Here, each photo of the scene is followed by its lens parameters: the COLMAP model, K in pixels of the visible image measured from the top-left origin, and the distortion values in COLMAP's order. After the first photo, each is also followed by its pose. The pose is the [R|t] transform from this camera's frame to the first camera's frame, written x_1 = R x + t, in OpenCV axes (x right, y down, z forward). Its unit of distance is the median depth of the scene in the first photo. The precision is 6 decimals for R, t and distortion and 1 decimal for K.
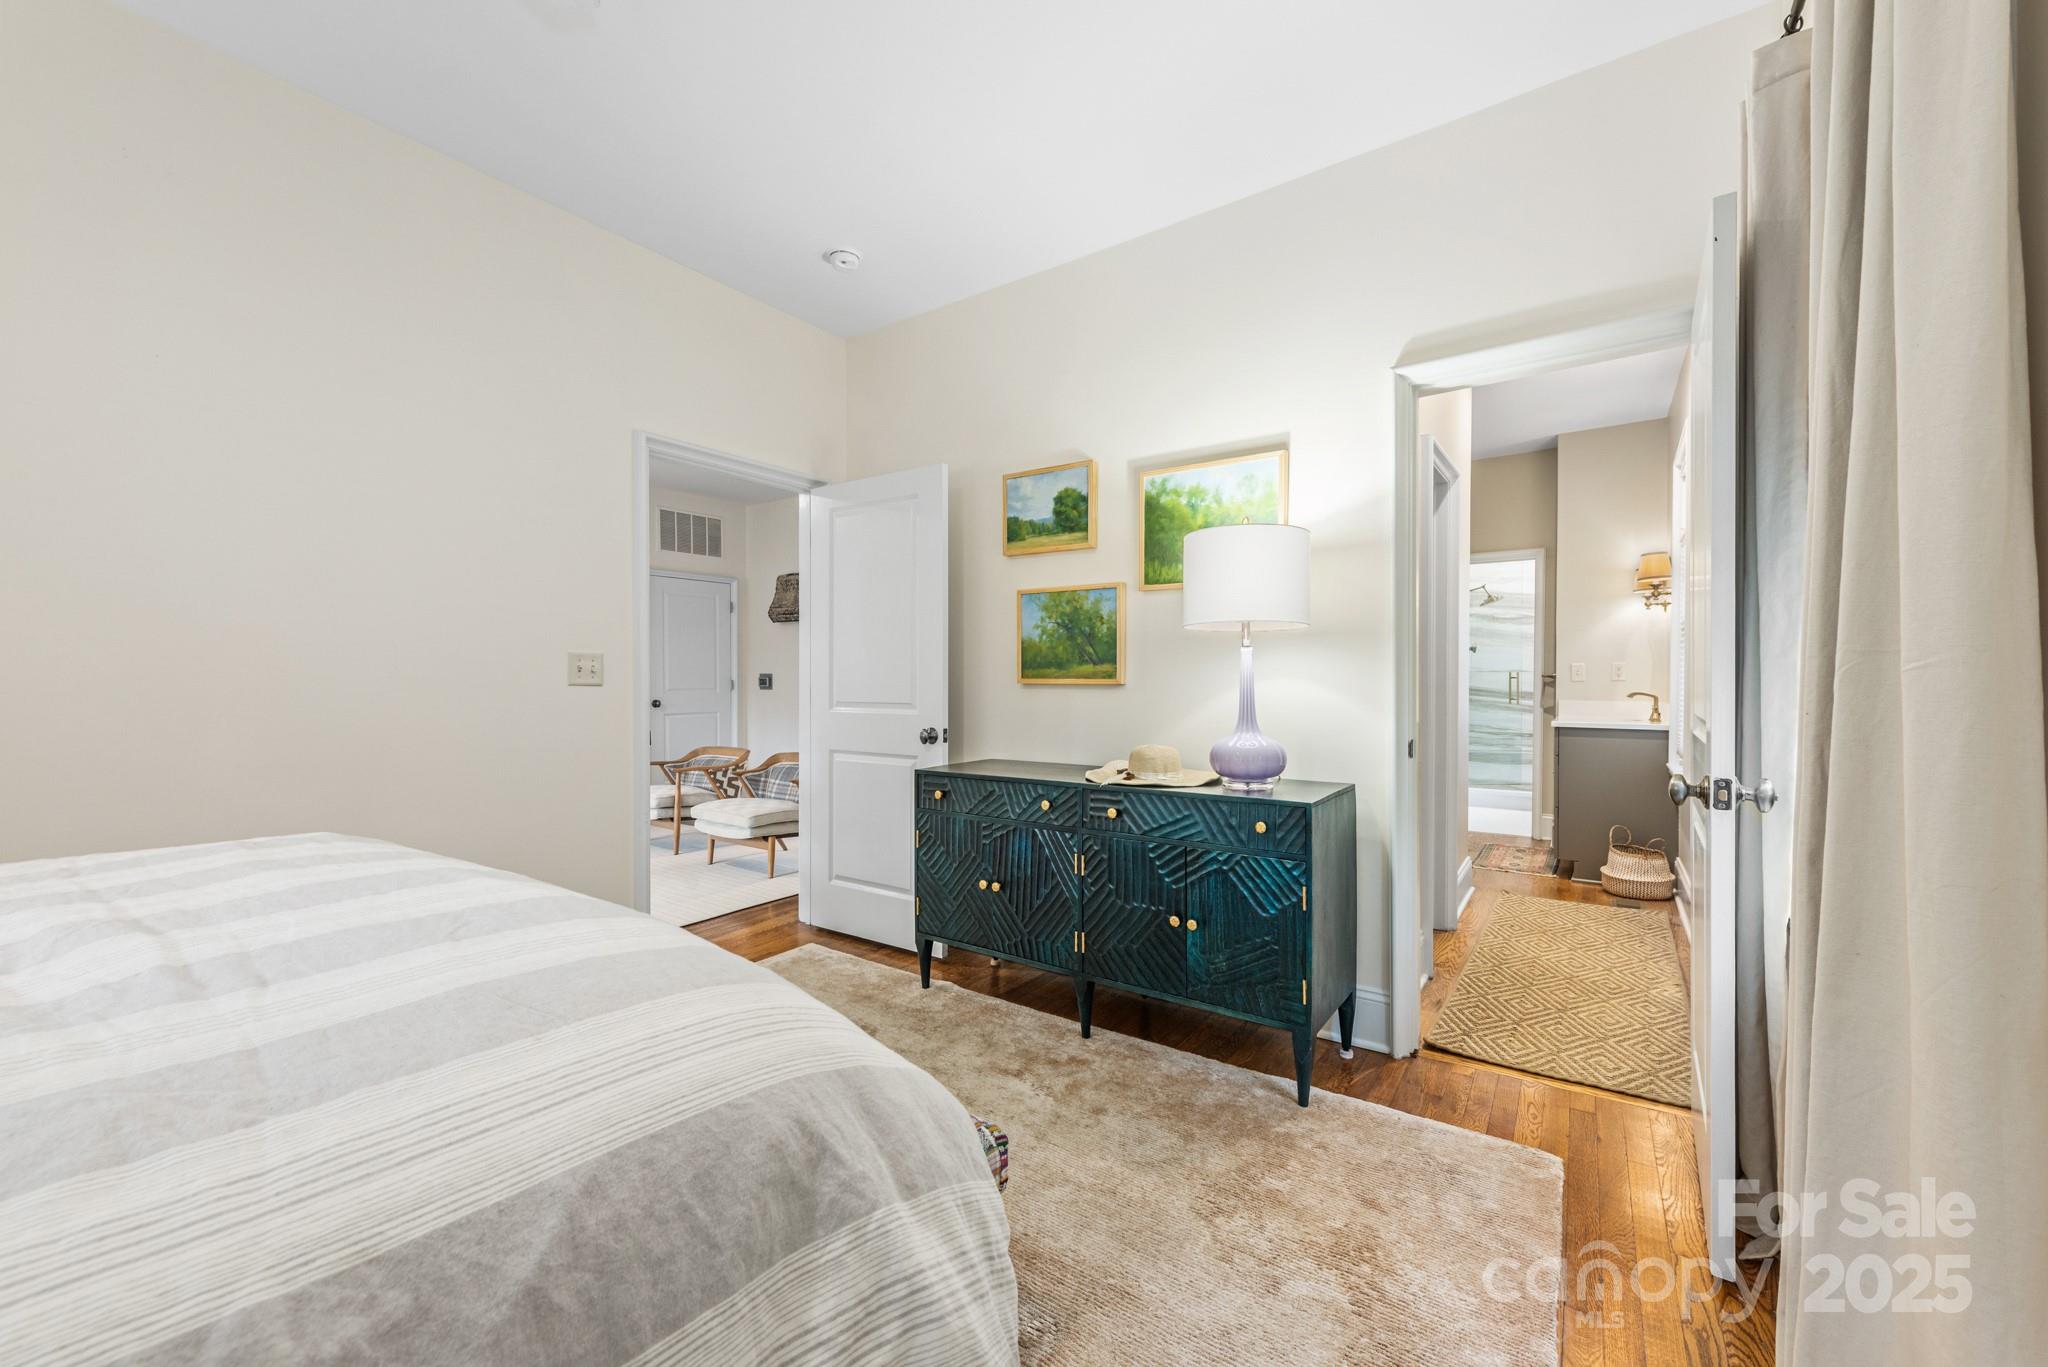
lens RADIAL K [[798.1, 0, 1032.7], [0, 798.1, 686.6], [0, 0, 1]] dist [0.009120, -0.002703]
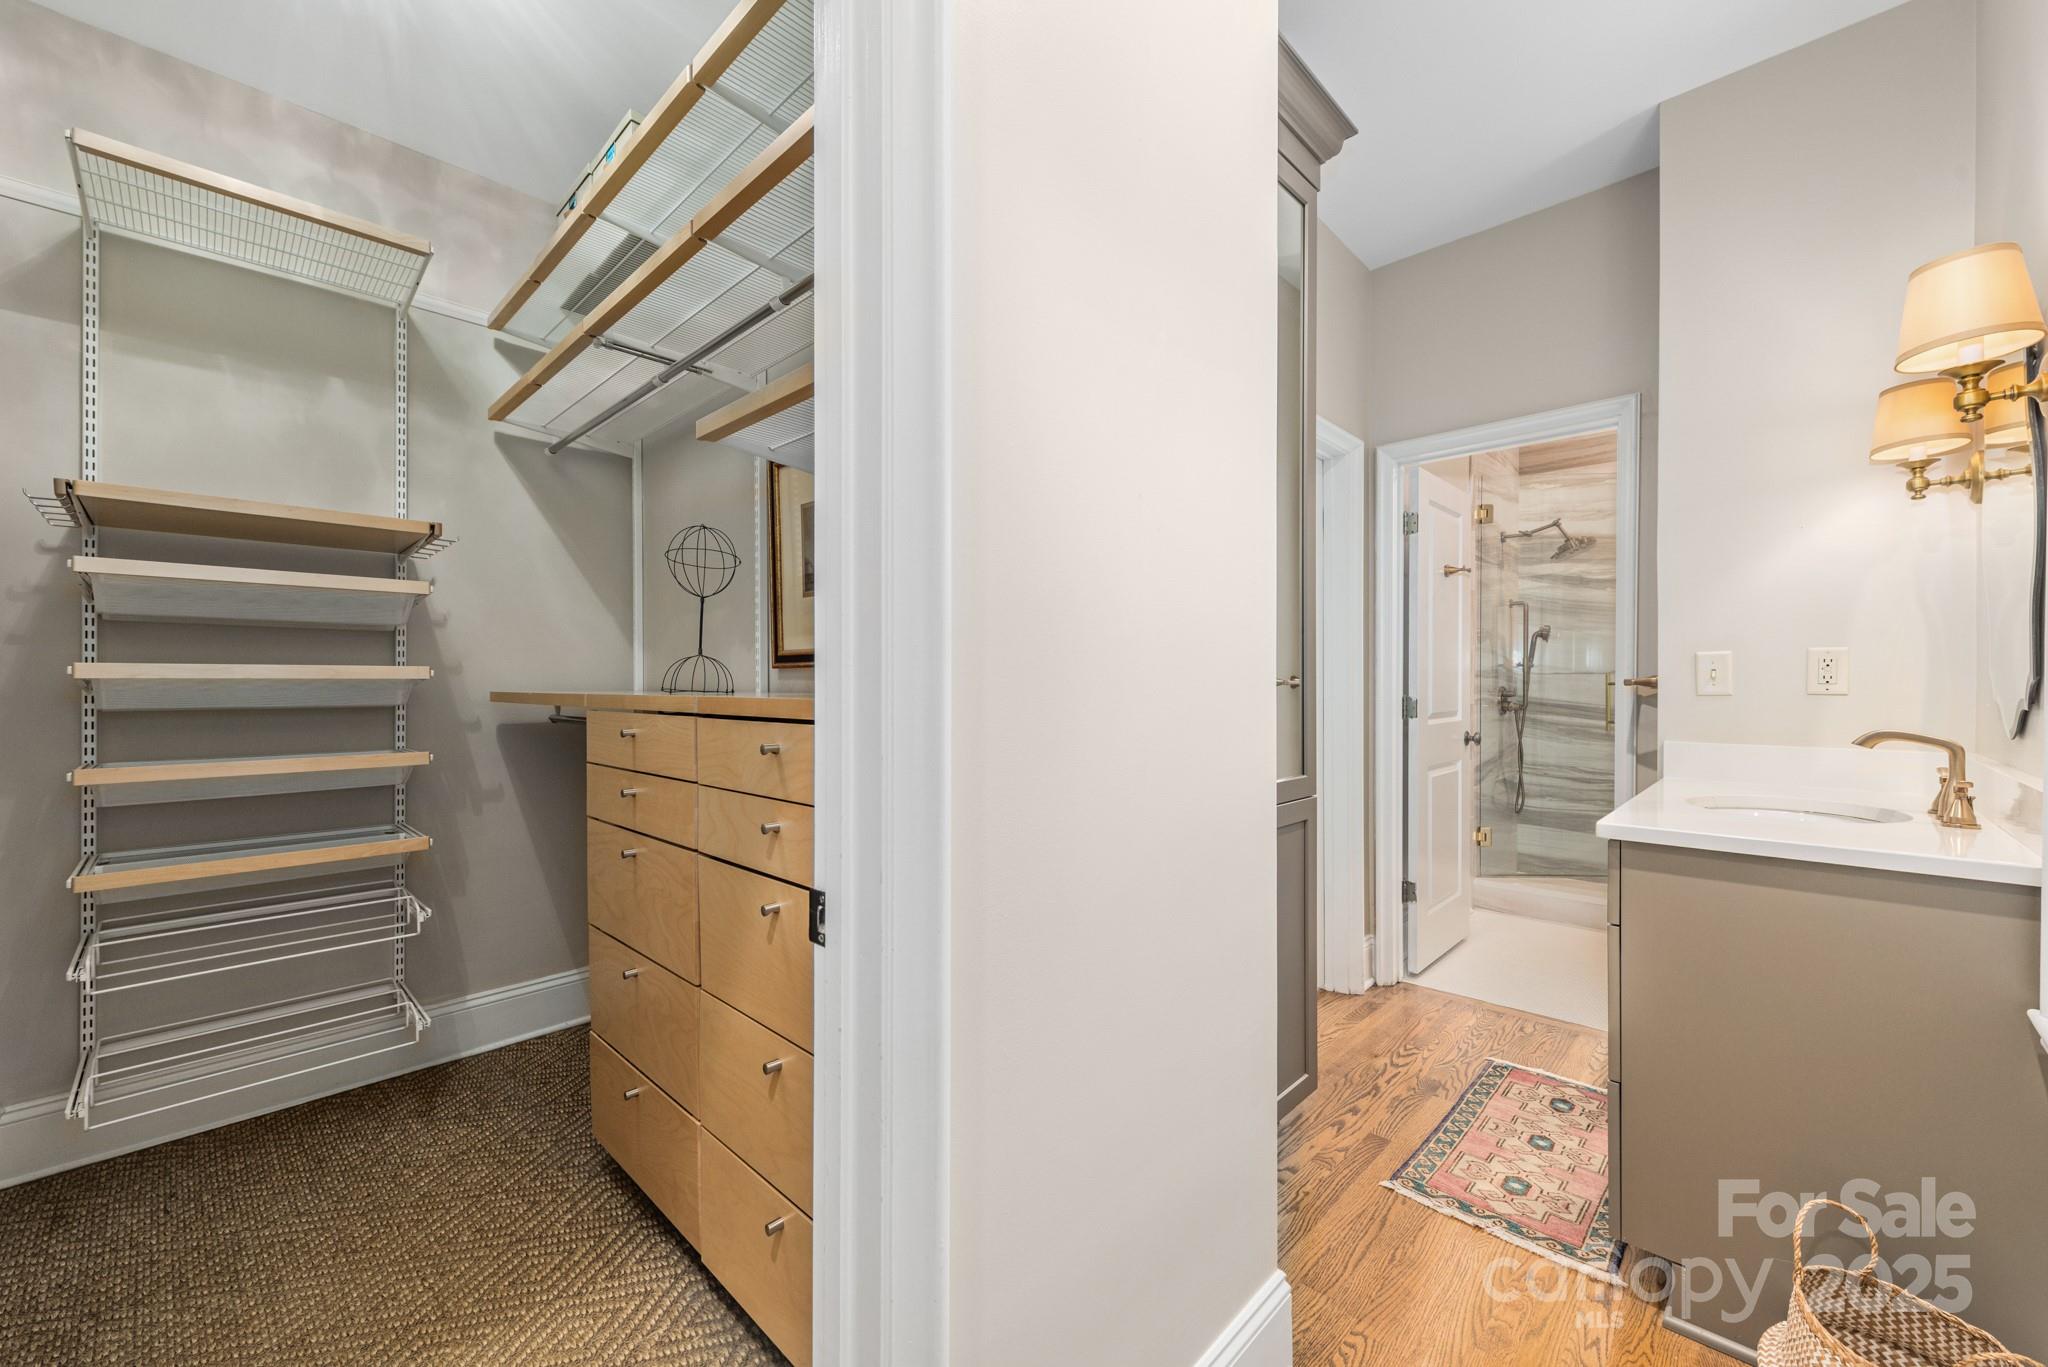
lens RADIAL K [[798.1, 0, 1025.1], [0, 798.1, 688.4], [0, 0, 1]] dist [0.009120, -0.002703]
pose [[0.987930, -0.004740, -0.154831, 0.374485], [0.004259, 0.999985, -0.003437, -0.009773], [0.154845, 0.002736, 0.987935, 0.510214]]
